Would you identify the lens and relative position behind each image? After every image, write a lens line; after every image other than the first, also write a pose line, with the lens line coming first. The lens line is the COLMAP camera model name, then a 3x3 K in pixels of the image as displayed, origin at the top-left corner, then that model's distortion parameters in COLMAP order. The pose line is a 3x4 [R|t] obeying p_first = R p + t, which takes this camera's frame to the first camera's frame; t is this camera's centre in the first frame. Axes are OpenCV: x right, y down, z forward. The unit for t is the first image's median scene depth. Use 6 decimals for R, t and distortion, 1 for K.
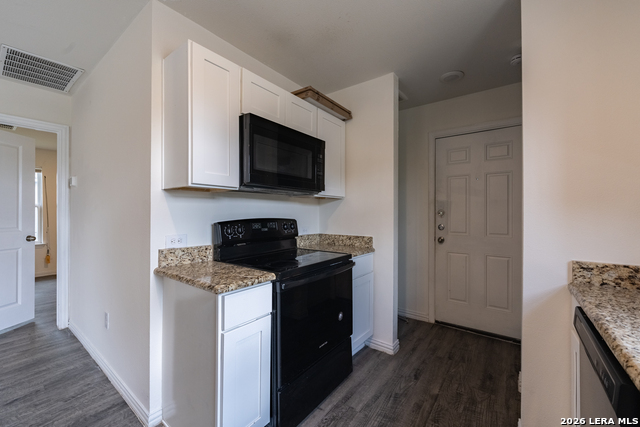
lens RADIAL K [[258.1, 0, 321.5], [0, 258.1, 212.4], [0, 0, 1]] dist [0.001104, -0.000675]
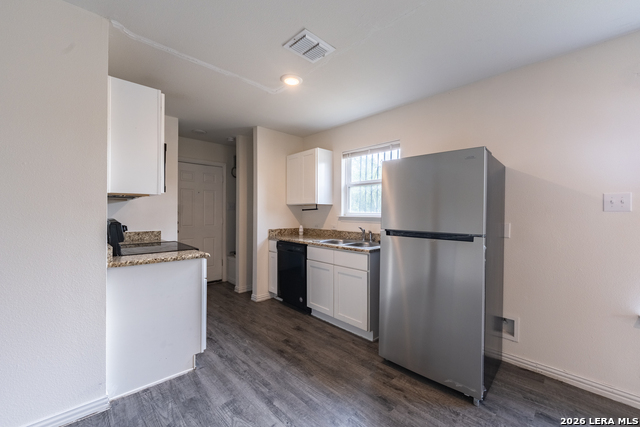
lens RADIAL K [[258.1, 0, 321.2], [0, 258.1, 214.0], [0, 0, 1]] dist [0.001104, -0.000675]
pose [[0.165241, -0.005186, 0.986240, -1.164034], [-0.006340, 0.999960, 0.006320, -0.009047], [-0.986233, -0.007297, 0.165202, -0.065036]]
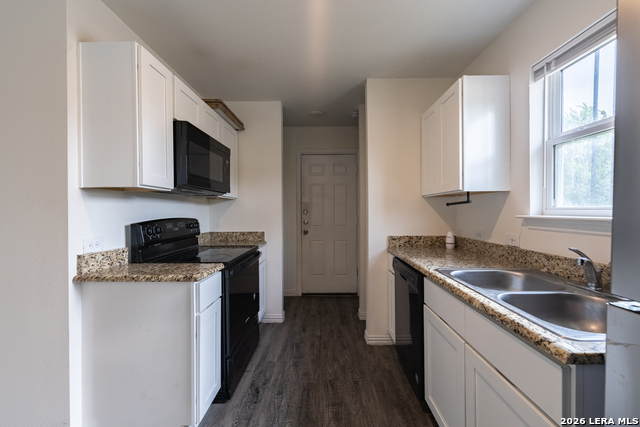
lens RADIAL K [[258.1, 0, 321.4], [0, 258.1, 212.7], [0, 0, 1]] dist [0.001104, -0.000675]
pose [[0.807287, -0.010058, 0.590073, -0.351418], [0.005794, 0.999942, 0.009117, -0.004543], [-0.590130, -0.003942, 0.807298, -0.162264]]
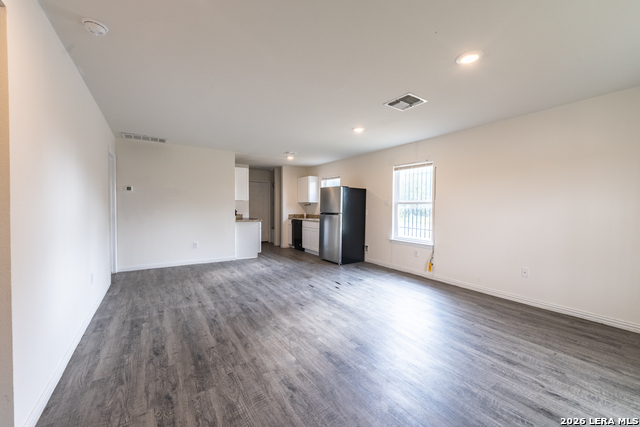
lens RADIAL K [[258.1, 0, 318.2], [0, 258.1, 208.4], [0, 0, 1]] dist [0.001104, -0.000675]
pose [[0.351534, -0.008241, 0.936139, -2.865745], [-0.004419, 0.999936, 0.010462, -0.018501], [-0.936165, -0.007814, 0.351475, -1.162226]]
